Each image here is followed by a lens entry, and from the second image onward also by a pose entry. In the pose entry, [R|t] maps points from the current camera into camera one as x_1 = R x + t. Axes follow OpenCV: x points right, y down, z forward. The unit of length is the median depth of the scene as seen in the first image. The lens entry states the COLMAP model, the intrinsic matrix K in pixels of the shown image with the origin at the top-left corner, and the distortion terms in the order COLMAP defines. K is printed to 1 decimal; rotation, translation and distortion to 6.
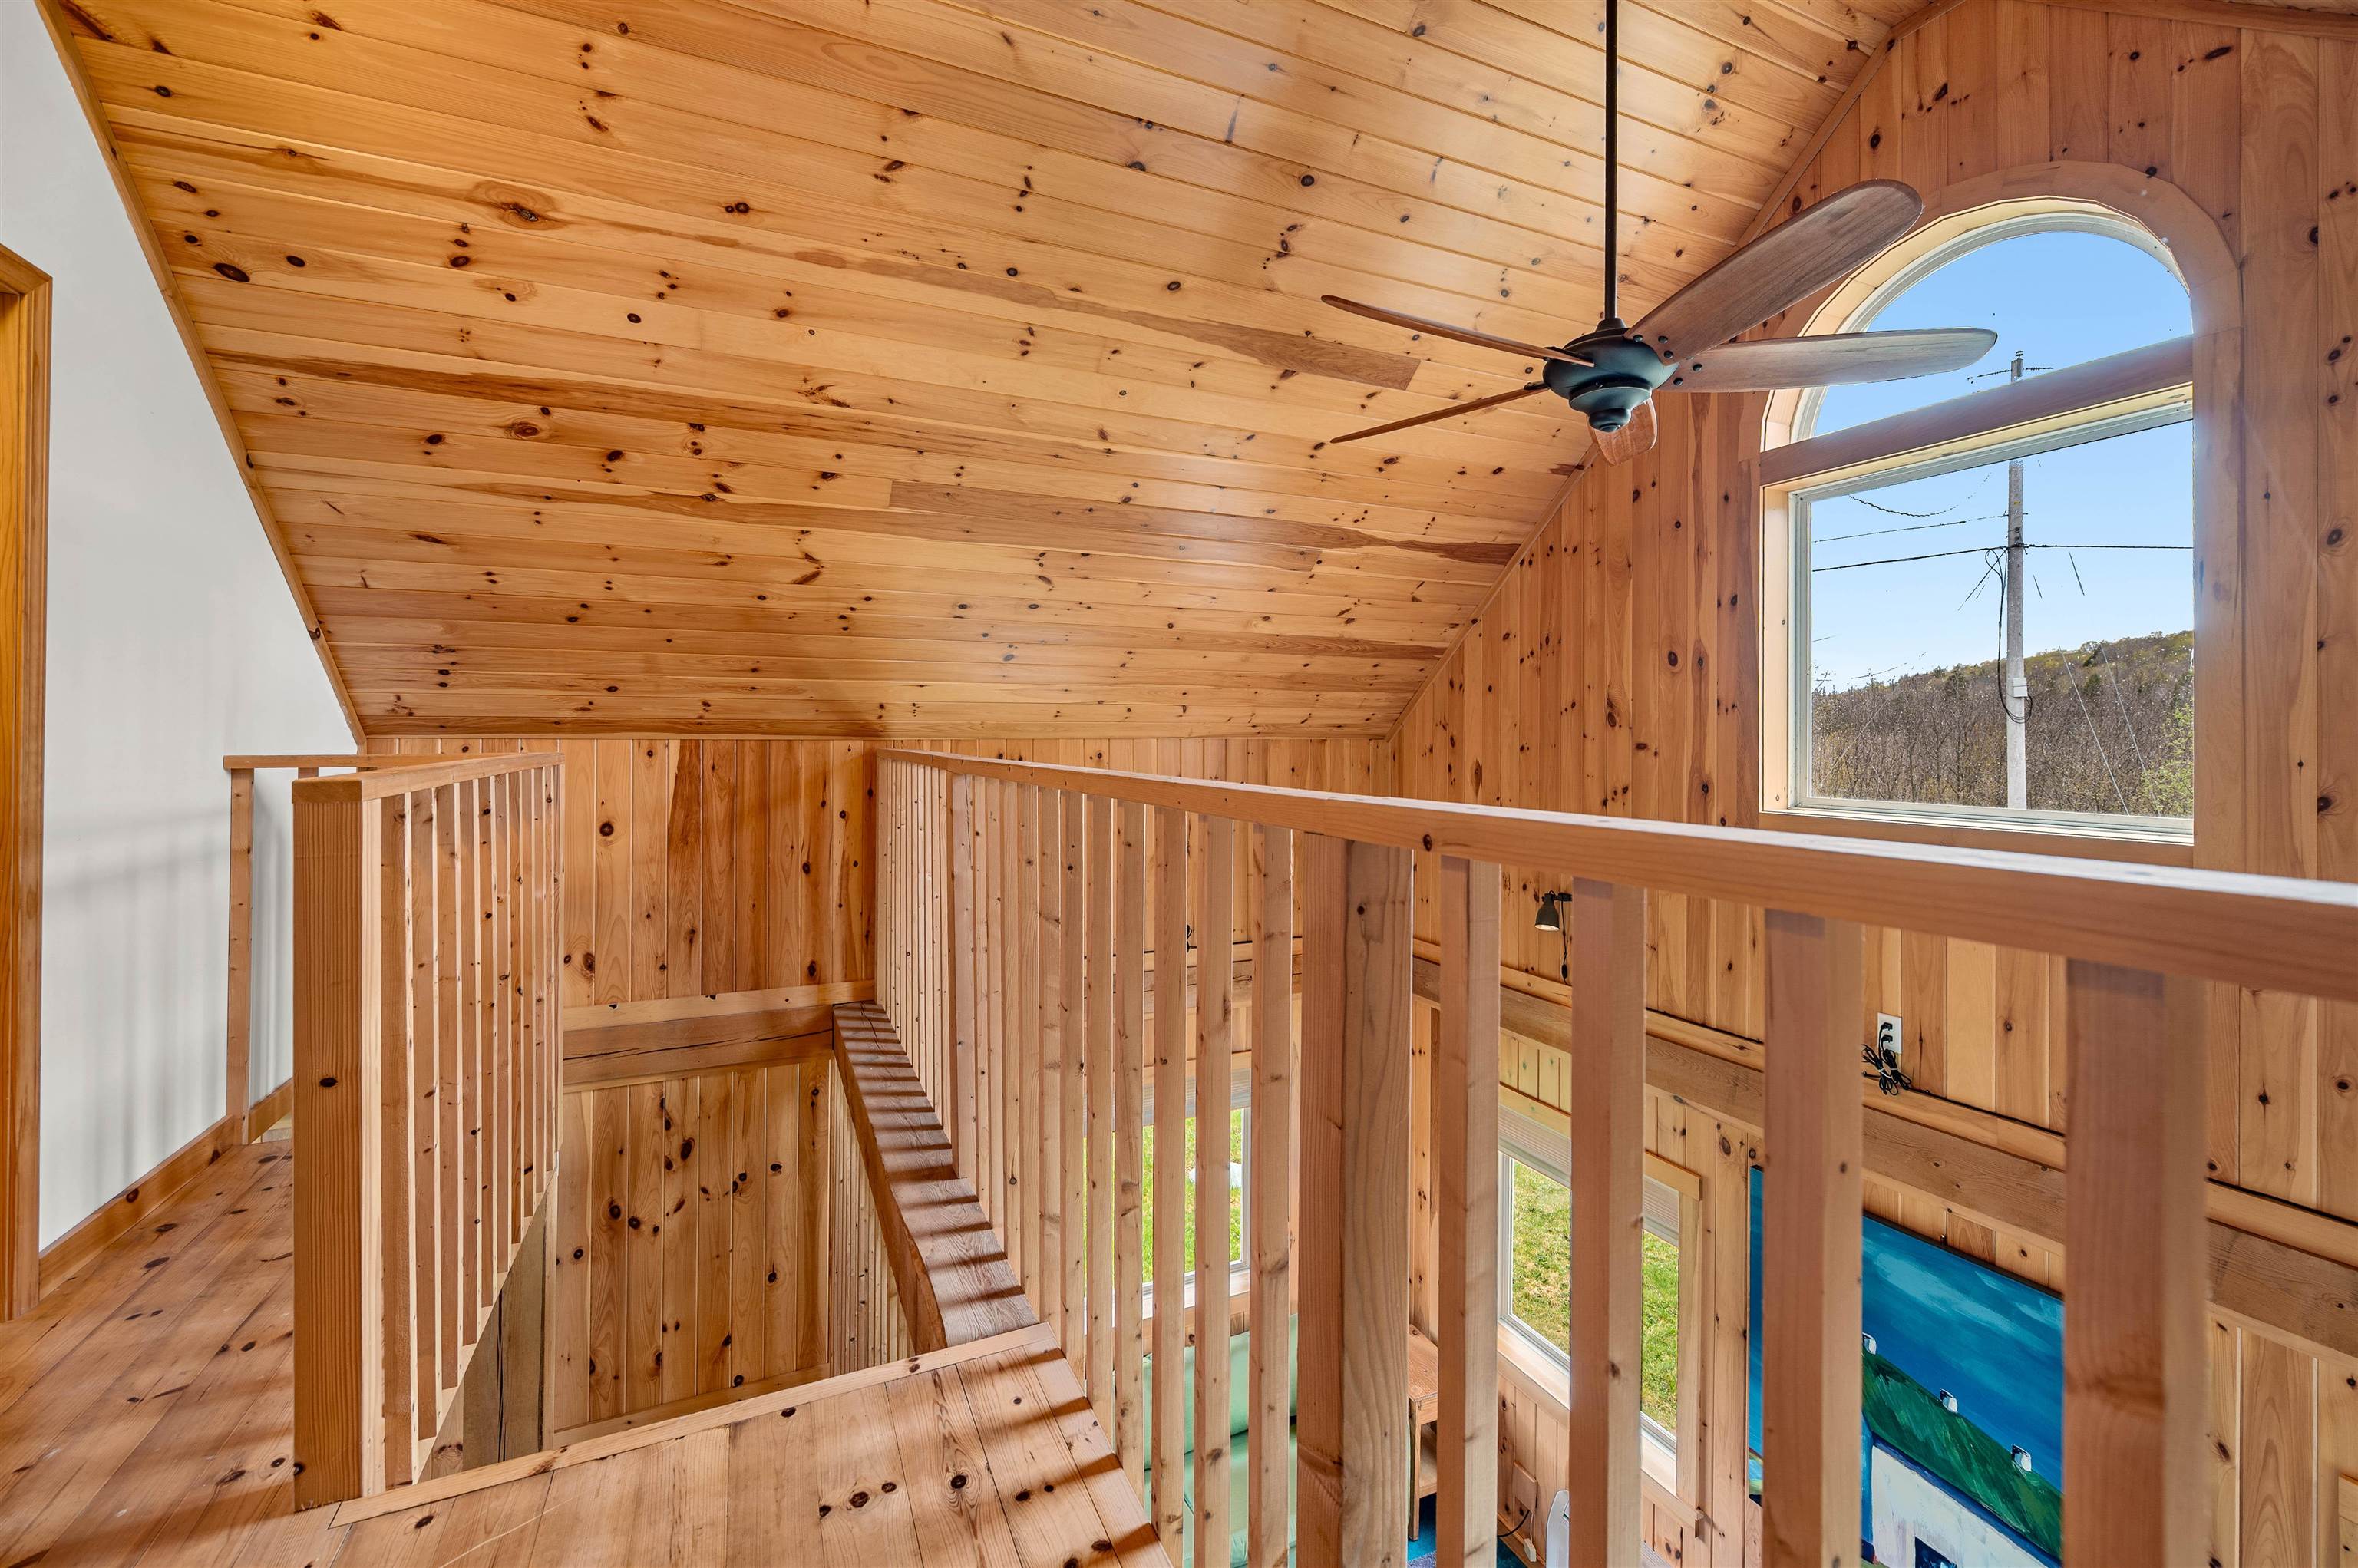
lens RADIAL K [[989.6, 0, 1188.8], [0, 989.6, 740.3], [0, 0, 1]] dist [0.000215, -0.000239]
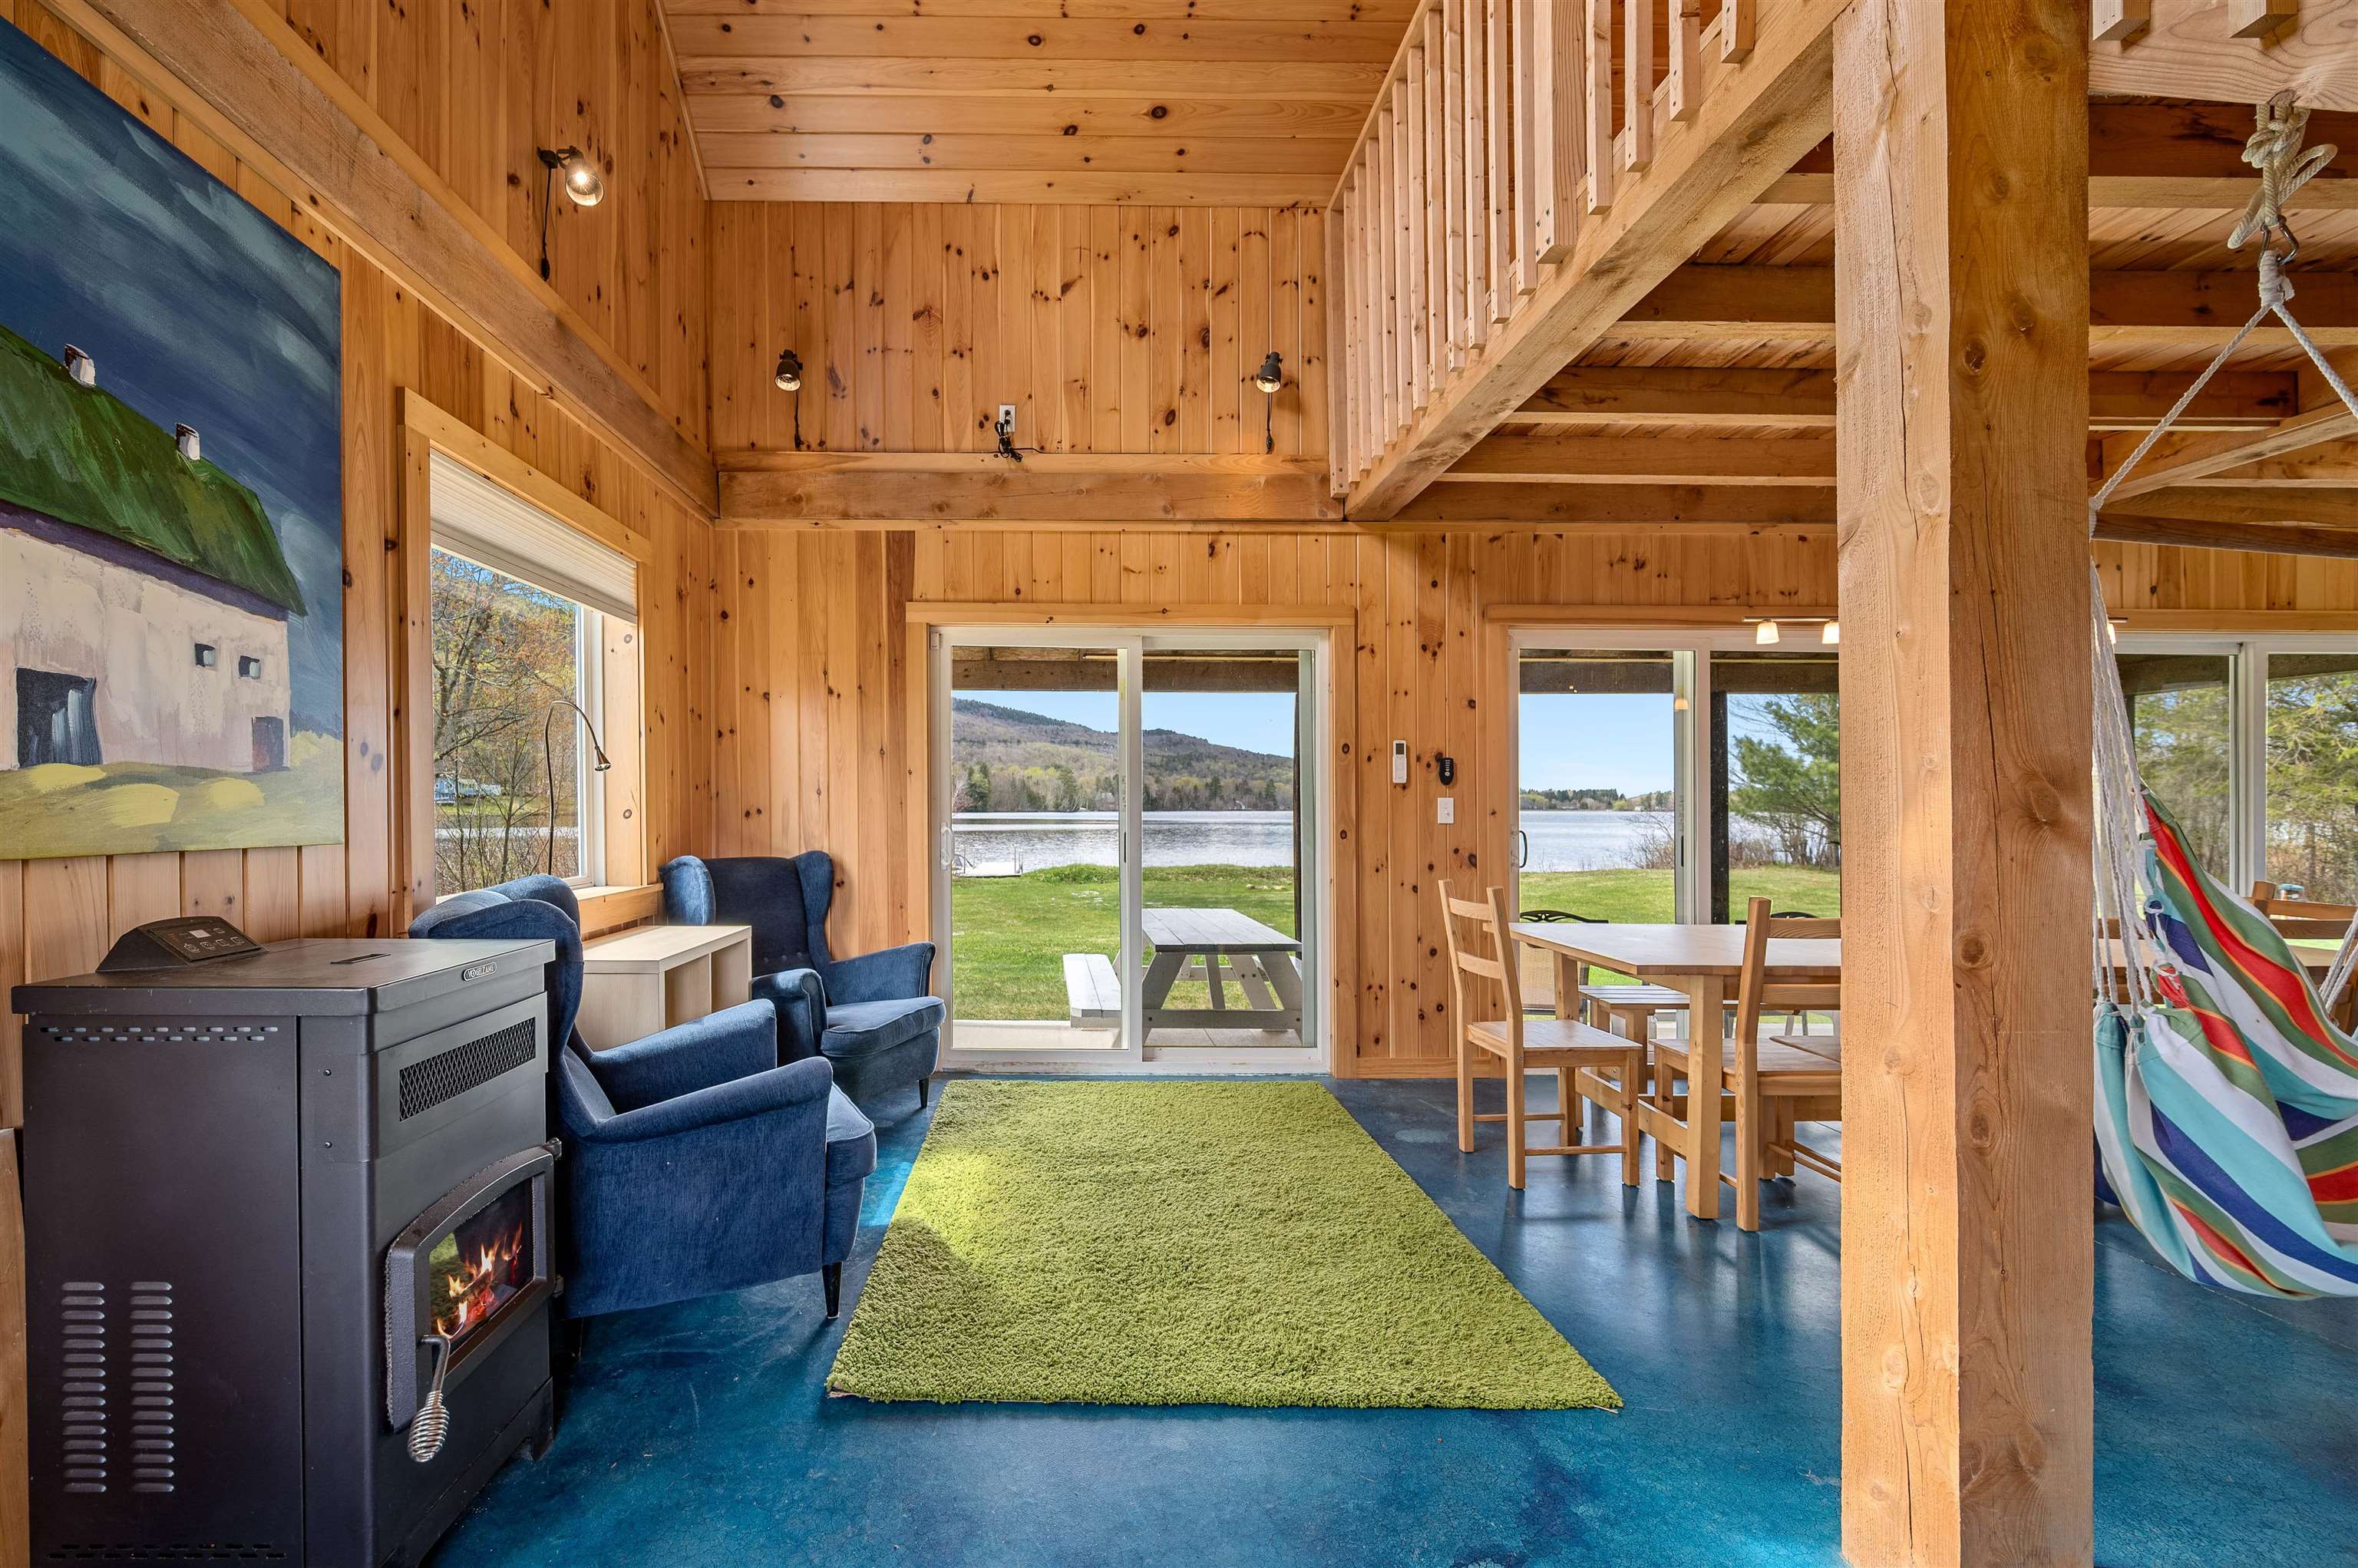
lens RADIAL K [[983.9, 0, 1075.4], [0, 983.9, 803.0], [0, 0, 1]] dist [0.000595, 0.000081]
pose [[-0.917365, -0.003602, 0.398030, 0.090877], [-0.002183, 0.999990, 0.004017, 0.878564], [-0.398040, 0.002816, -0.917364, 1.246414]]
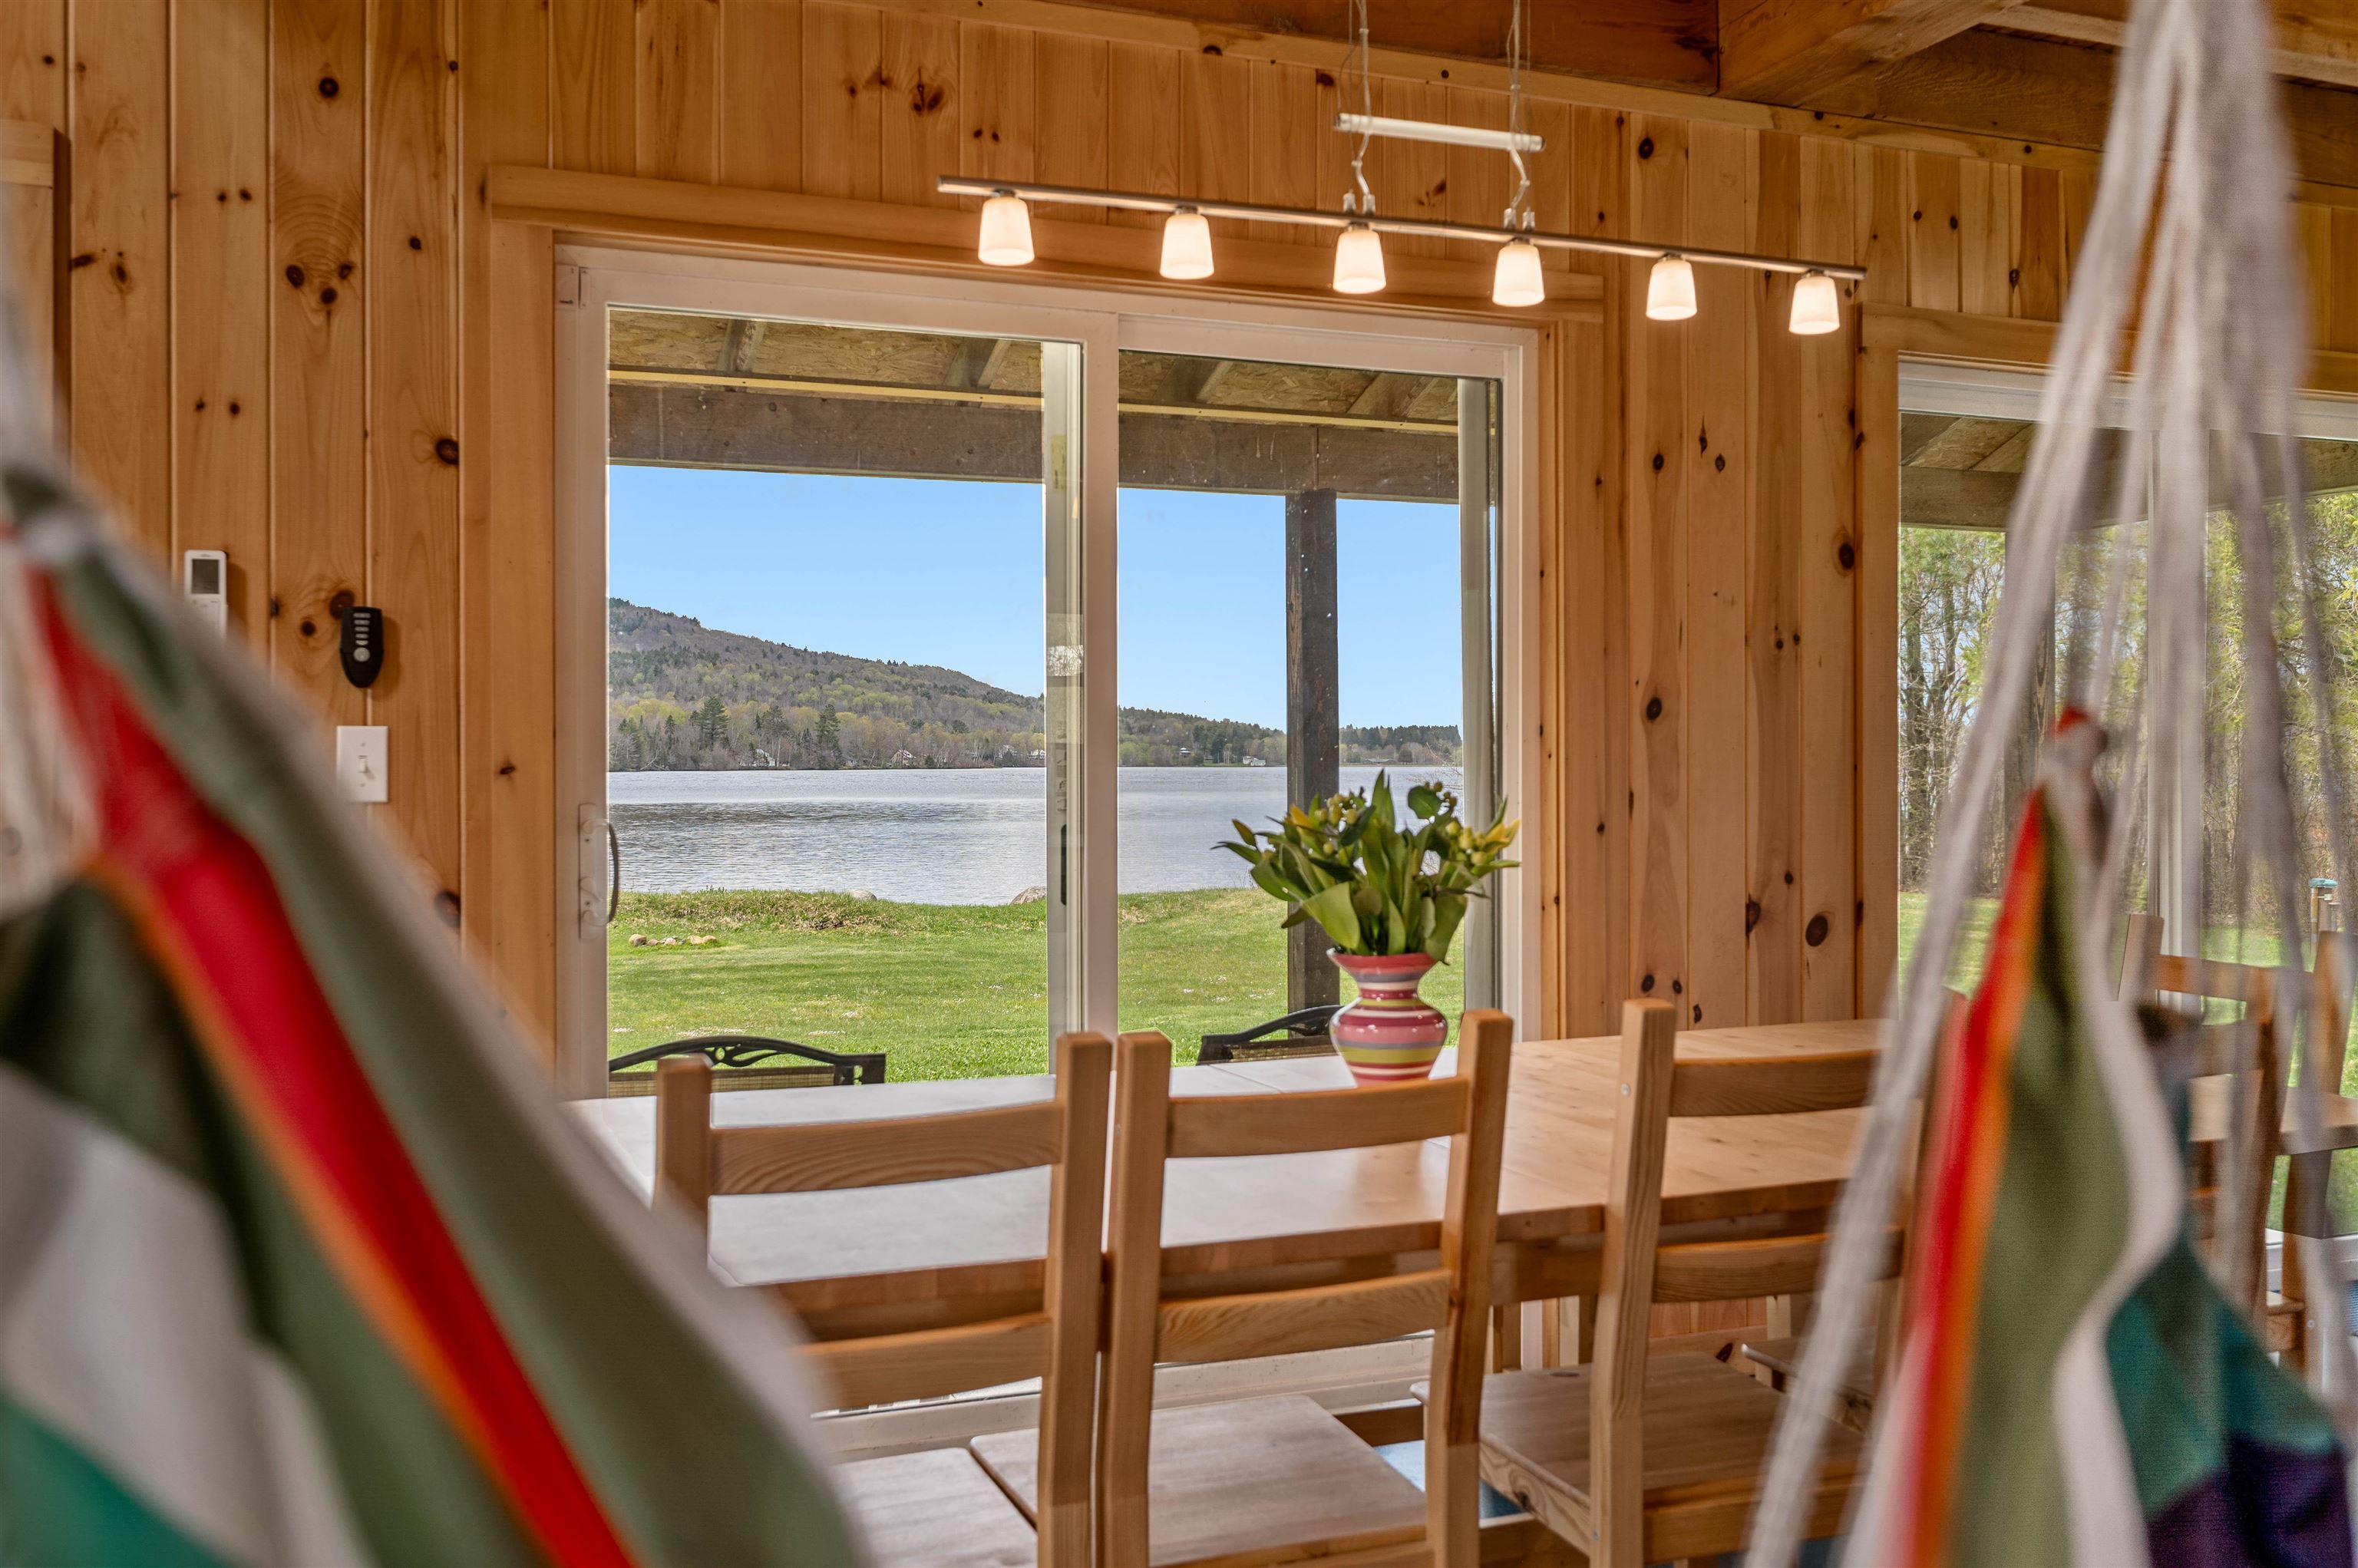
lens RADIAL K [[2041.2, 0, 1172.6], [0, 2041.2, 746.4], [0, 0, 1]] dist [-0.000364, -0.006589]
pose [[-0.999039, -0.000237, 0.043837, -0.288877], [-0.000209, 1.000000, 0.000651, 0.885238], [-0.043837, 0.000641, -0.999038, 0.675032]]
